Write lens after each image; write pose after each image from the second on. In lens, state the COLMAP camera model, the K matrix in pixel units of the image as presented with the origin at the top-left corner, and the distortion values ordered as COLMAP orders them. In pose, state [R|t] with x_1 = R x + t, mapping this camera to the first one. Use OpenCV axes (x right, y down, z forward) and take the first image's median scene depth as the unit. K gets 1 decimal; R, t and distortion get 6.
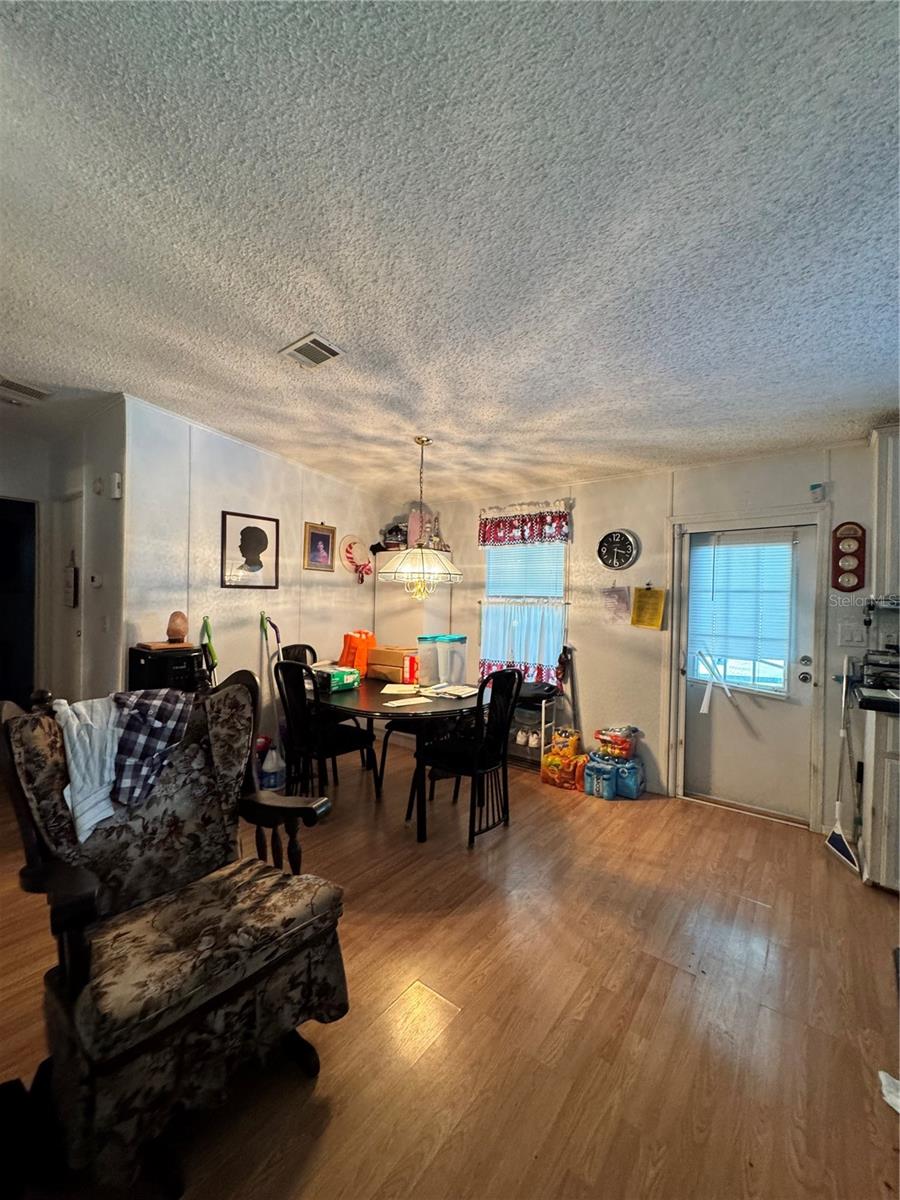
lens RADIAL K [[476.7, 0, 454.1], [0, 476.7, 599.7], [0, 0, 1]] dist [-0.000082, 0.000241]
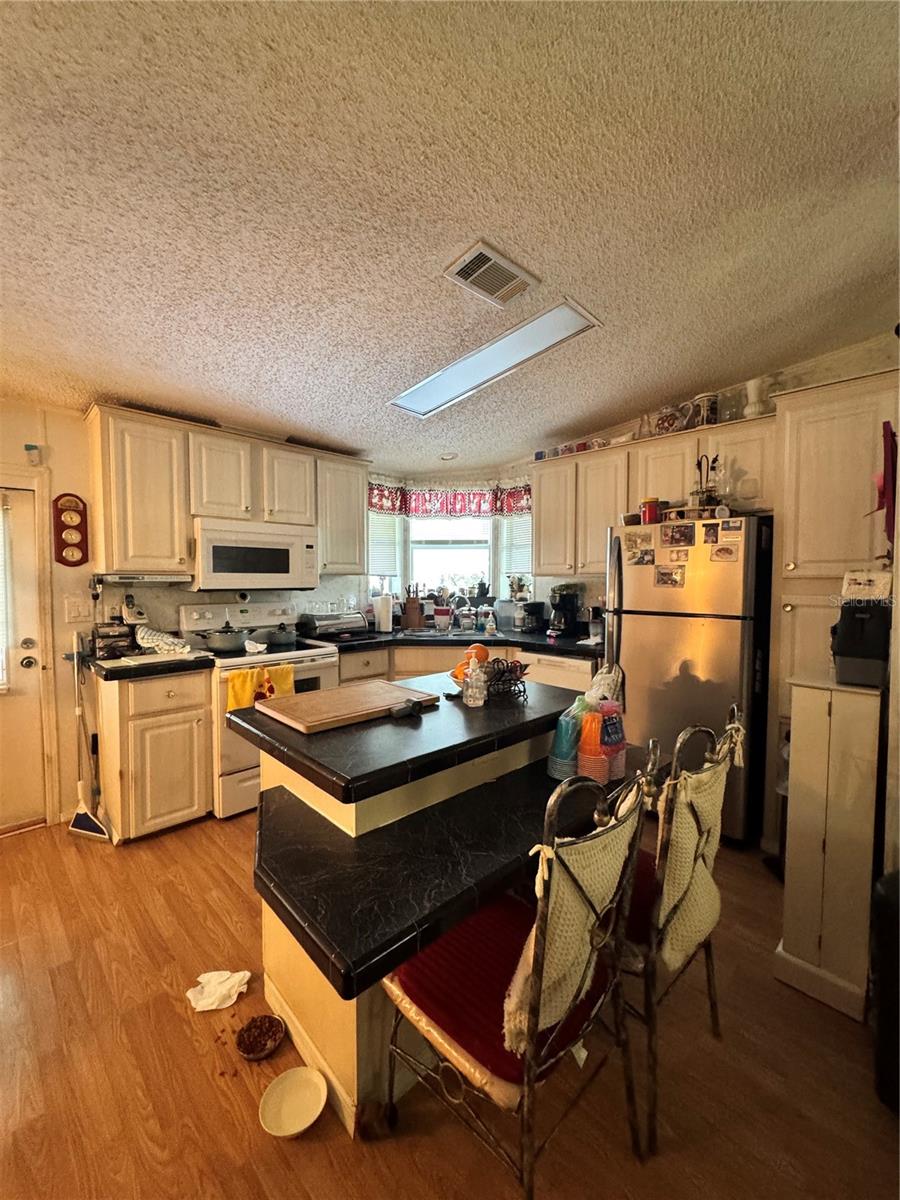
lens RADIAL K [[476.7, 0, 454.5], [0, 476.7, 598.9], [0, 0, 1]] dist [-0.000082, 0.000241]
pose [[0.128304, -0.060869, 0.989865, -0.039225], [0.012293, 0.998136, 0.059784, 0.001281], [-0.991659, 0.004497, 0.128813, 0.106174]]
